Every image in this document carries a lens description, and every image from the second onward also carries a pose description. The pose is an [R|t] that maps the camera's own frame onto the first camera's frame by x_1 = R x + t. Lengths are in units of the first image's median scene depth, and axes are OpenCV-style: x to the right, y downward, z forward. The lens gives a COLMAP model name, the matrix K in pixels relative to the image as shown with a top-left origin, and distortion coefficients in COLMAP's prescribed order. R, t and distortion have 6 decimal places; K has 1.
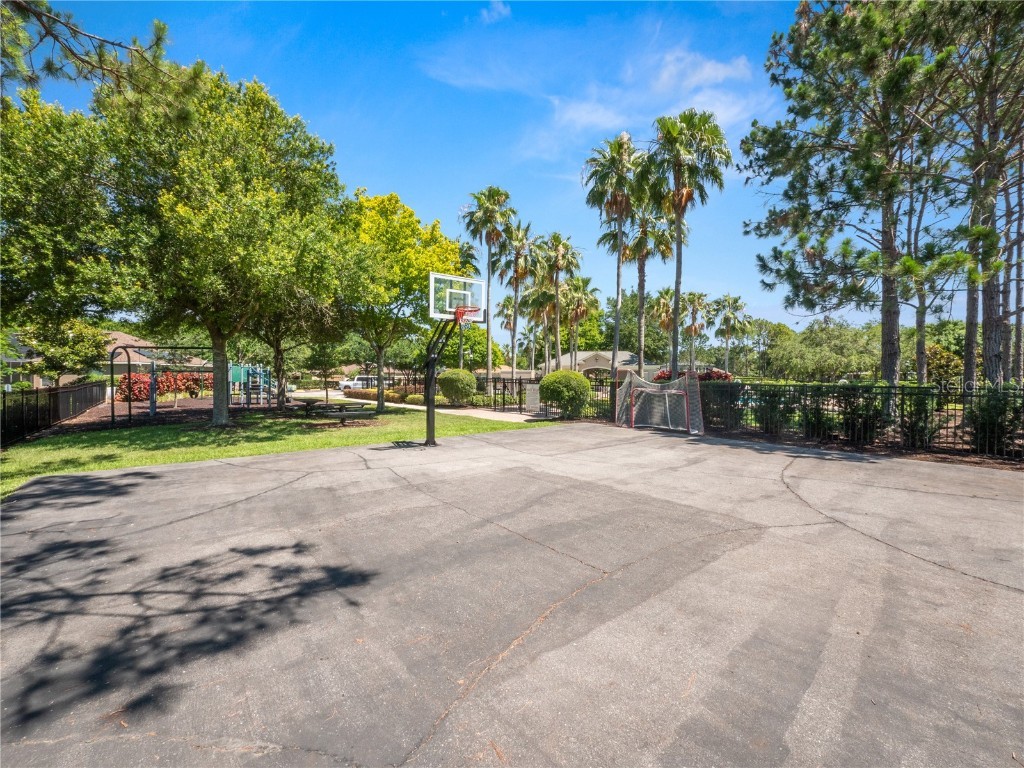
lens RADIAL K [[411.0, 0, 509.3], [0, 411.0, 380.9], [0, 0, 1]] dist [-0.001241, -0.000457]
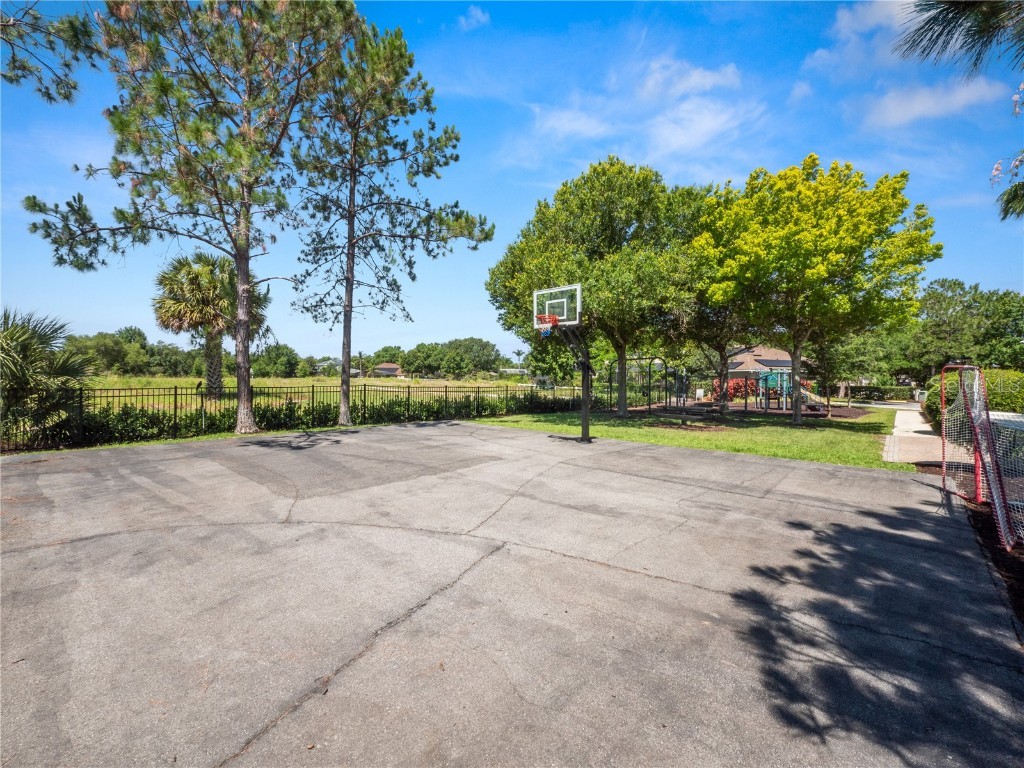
lens RADIAL K [[411.0, 0, 509.3], [0, 411.0, 381.3], [0, 0, 1]] dist [-0.001241, -0.000457]
pose [[0.198060, 0.006353, -0.980169, 1.823798], [-0.020819, 0.999781, 0.002274, -0.003920], [0.979969, 0.019955, 0.198148, 1.294607]]
